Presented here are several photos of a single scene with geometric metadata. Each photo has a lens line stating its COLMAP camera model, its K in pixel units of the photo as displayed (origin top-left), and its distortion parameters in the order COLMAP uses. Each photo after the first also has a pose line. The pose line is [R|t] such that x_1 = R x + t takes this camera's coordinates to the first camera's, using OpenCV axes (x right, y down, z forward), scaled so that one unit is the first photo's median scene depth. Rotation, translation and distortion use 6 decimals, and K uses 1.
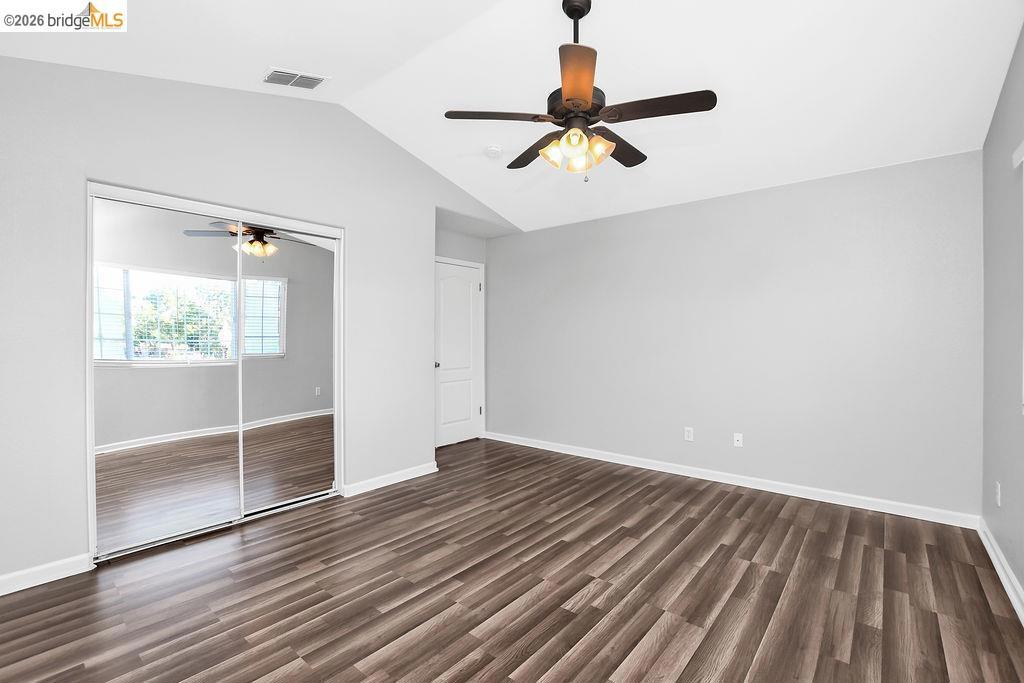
lens RADIAL K [[460.2, 0, 509.0], [0, 460.2, 345.0], [0, 0, 1]] dist [-0.029161, 0.004702]
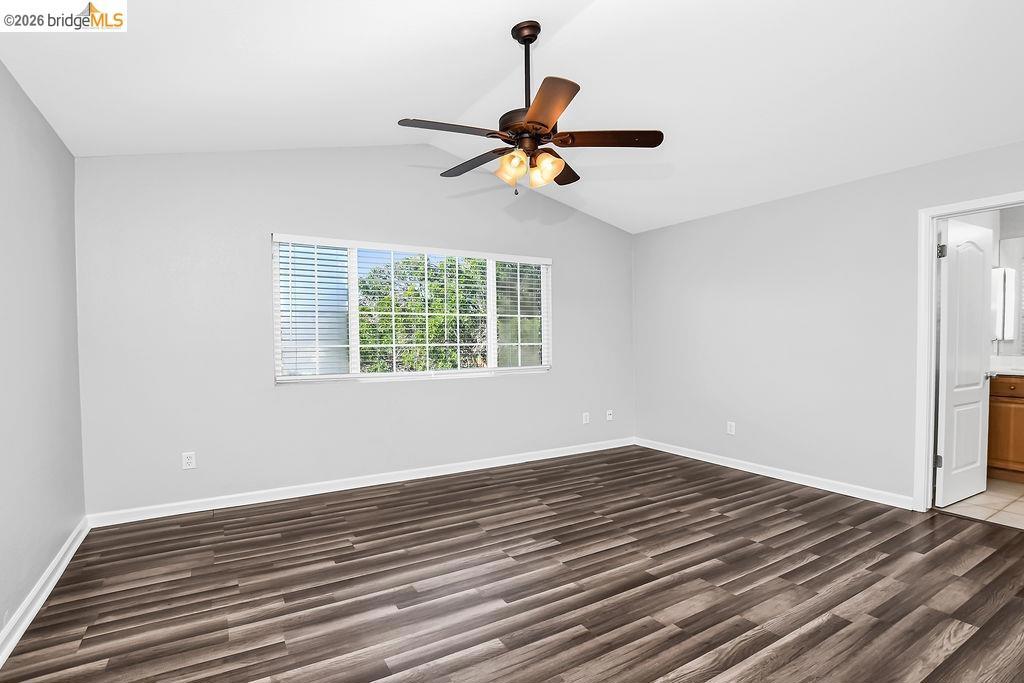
lens RADIAL K [[460.2, 0, 509.0], [0, 460.2, 345.0], [0, 0, 1]] dist [-0.029161, 0.004702]
pose [[-0.944767, 0.002586, 0.327734, -0.134204], [0.013383, 0.999439, 0.030692, 0.003870], [-0.327471, 0.033382, -0.944271, 1.859003]]
